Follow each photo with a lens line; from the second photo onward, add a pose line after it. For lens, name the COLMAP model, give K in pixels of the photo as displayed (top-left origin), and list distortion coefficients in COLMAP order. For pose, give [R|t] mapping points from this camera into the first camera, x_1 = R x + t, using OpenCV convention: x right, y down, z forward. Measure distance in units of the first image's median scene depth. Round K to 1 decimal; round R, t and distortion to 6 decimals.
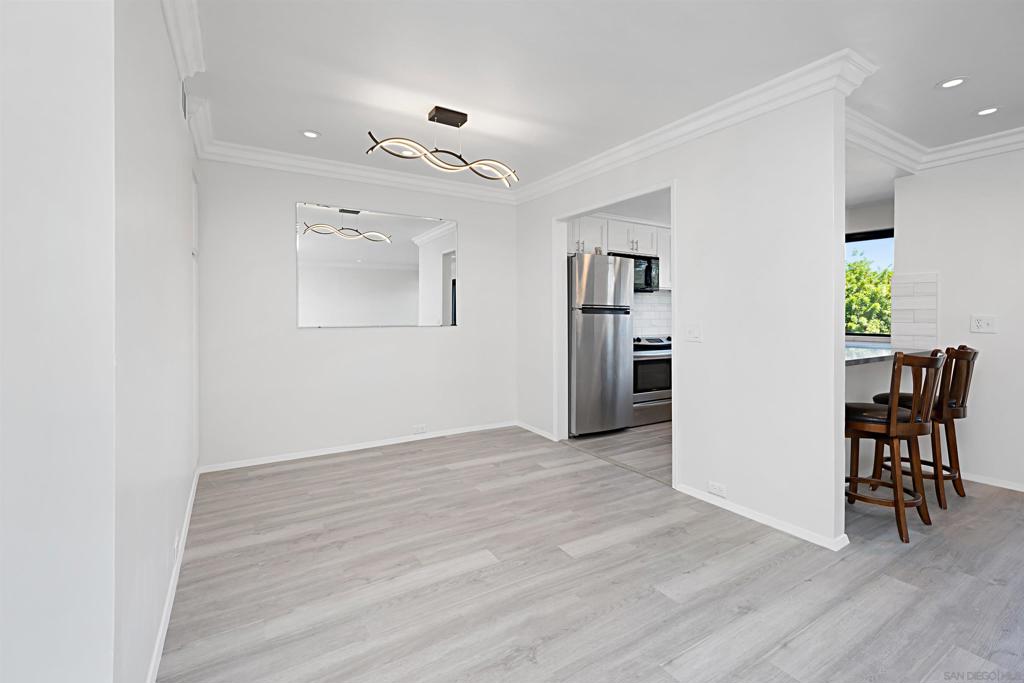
lens RADIAL K [[441.8, 0, 493.0], [0, 441.8, 316.4], [0, 0, 1]] dist [0.000664, 0.000007]
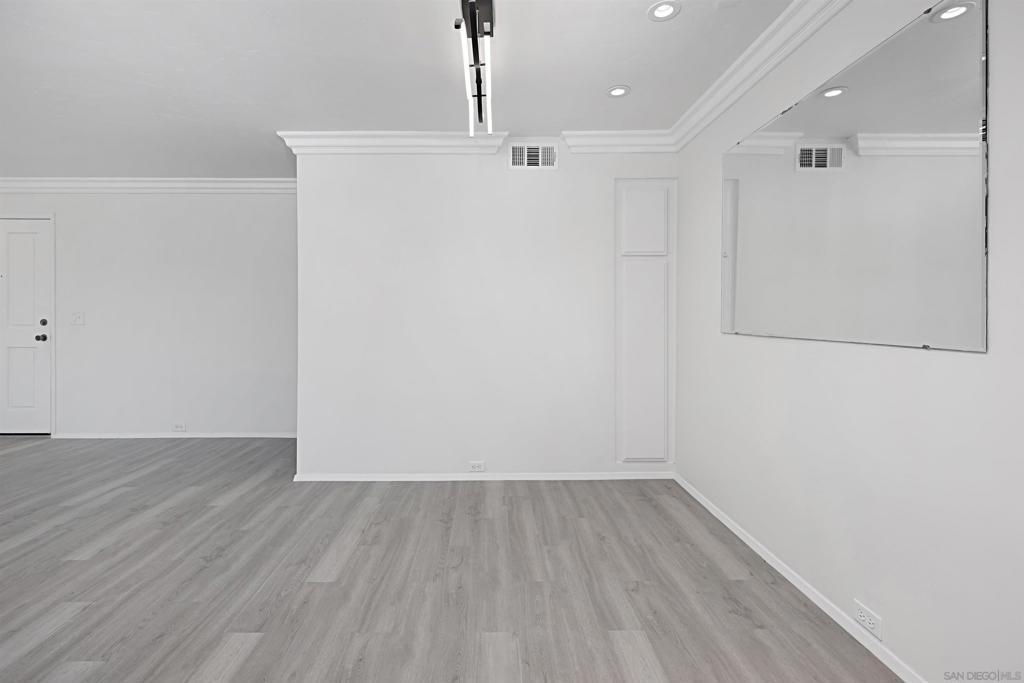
lens RADIAL K [[457.0, 0, 478.6], [0, 457.0, 316.6], [0, 0, 1]] dist [0.000224, -0.000128]
pose [[-0.497796, 0.003991, -0.867285, 0.498166], [-0.002012, 0.999981, 0.005757, -0.005906], [0.867292, 0.004610, -0.497778, 1.343993]]
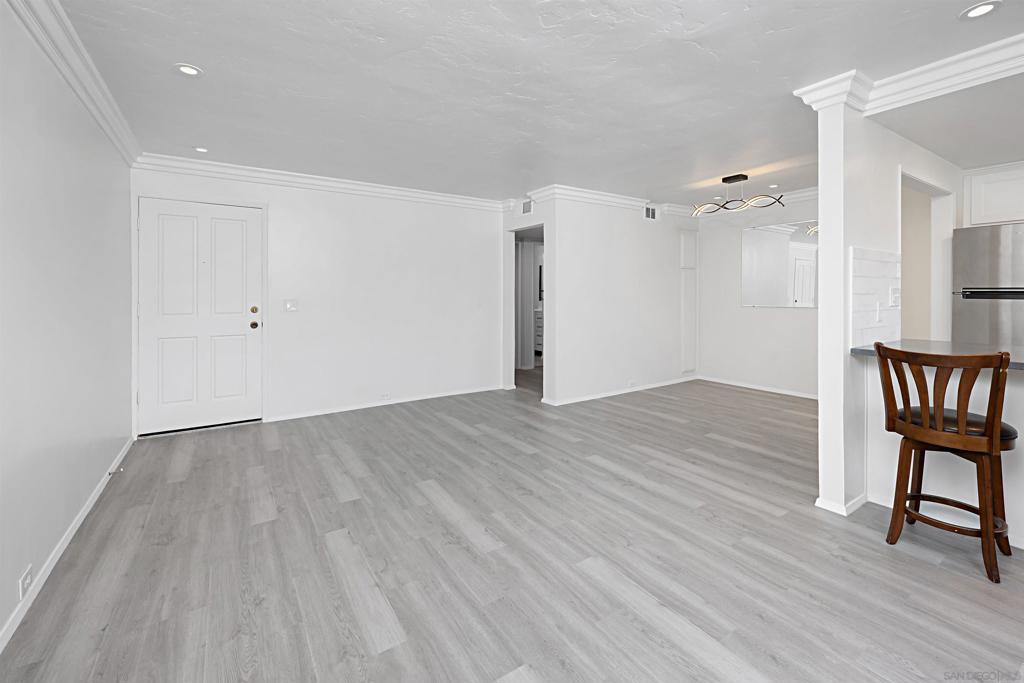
lens RADIAL K [[437.1, 0, 527.5], [0, 437.1, 293.5], [0, 0, 1]] dist [0.001750, 0.000257]
pose [[0.069632, 0.000583, -0.997573, 1.468359], [0.004186, 0.999991, 0.000876, -0.031513], [0.997564, -0.004237, 0.069629, 0.114417]]
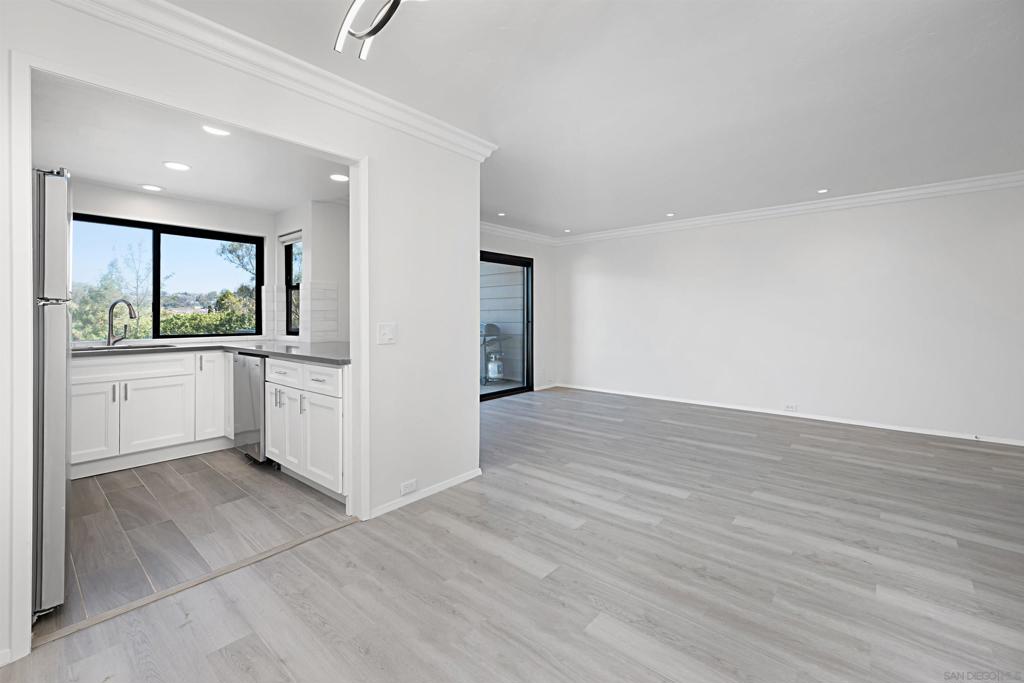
lens RADIAL K [[448.9, 0, 539.6], [0, 448.9, 313.8], [0, 0, 1]] dist [-0.000913, -0.000161]
pose [[-0.366350, 0.002396, 0.930474, -0.547838], [0.003030, 0.999994, -0.001382, -0.005289], [-0.930472, 0.002313, -0.366356, 1.063877]]
